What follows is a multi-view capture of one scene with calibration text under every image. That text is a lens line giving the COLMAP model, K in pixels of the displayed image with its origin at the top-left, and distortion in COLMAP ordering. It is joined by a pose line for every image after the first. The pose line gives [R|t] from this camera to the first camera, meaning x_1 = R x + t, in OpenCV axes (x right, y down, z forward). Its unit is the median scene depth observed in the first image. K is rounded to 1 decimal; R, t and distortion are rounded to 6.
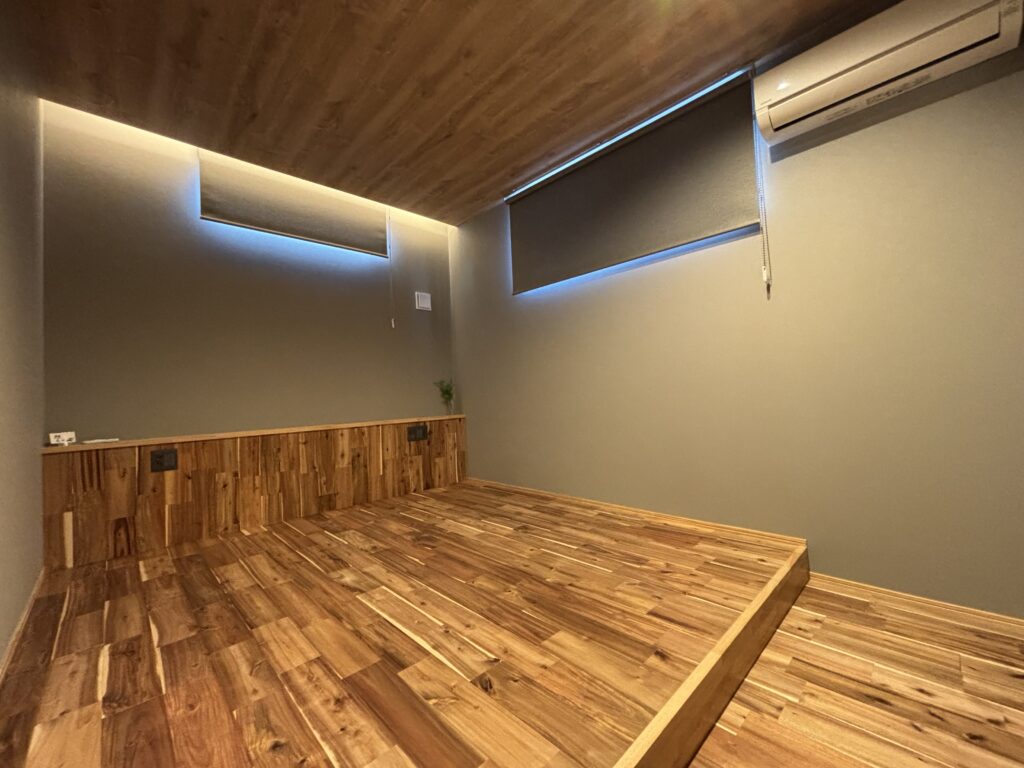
lens RADIAL K [[416.7, 0, 505.7], [0, 416.7, 383.4], [0, 0, 1]] dist [0.000722, 0.000571]
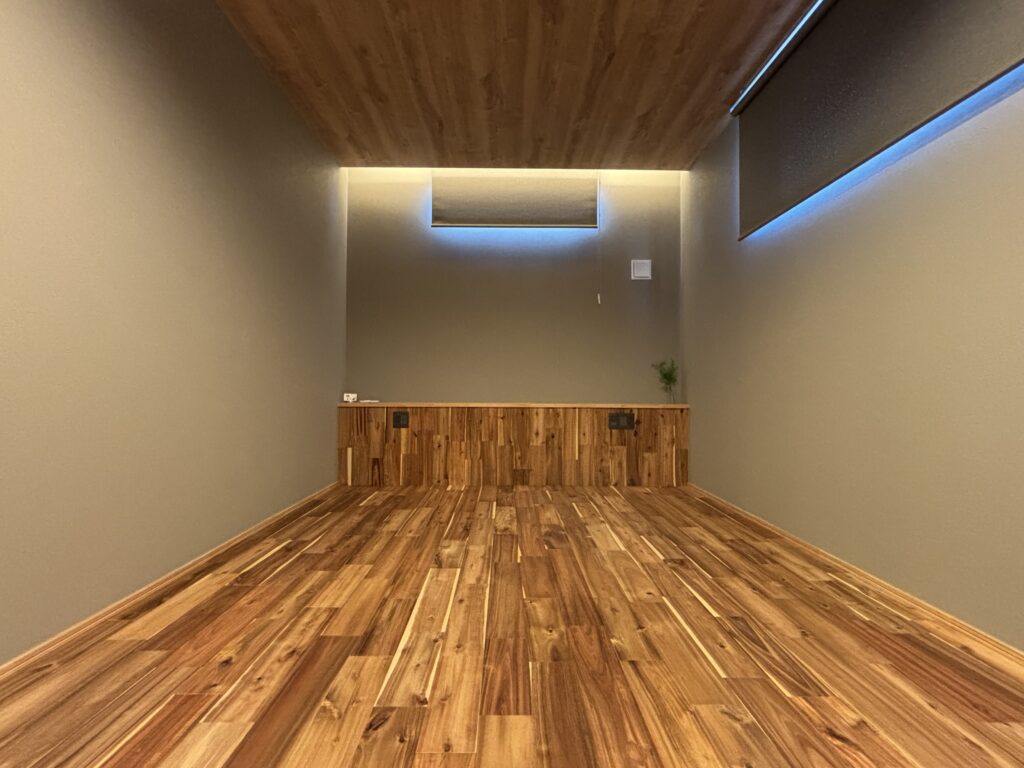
lens RADIAL K [[416.7, 0, 510.2], [0, 416.7, 382.1], [0, 0, 1]] dist [0.000722, 0.000571]
pose [[0.731213, 0.035524, -0.681223, 0.319347], [-0.016897, 0.999280, 0.033972, 0.016850], [0.681940, -0.013330, 0.731287, 0.284844]]
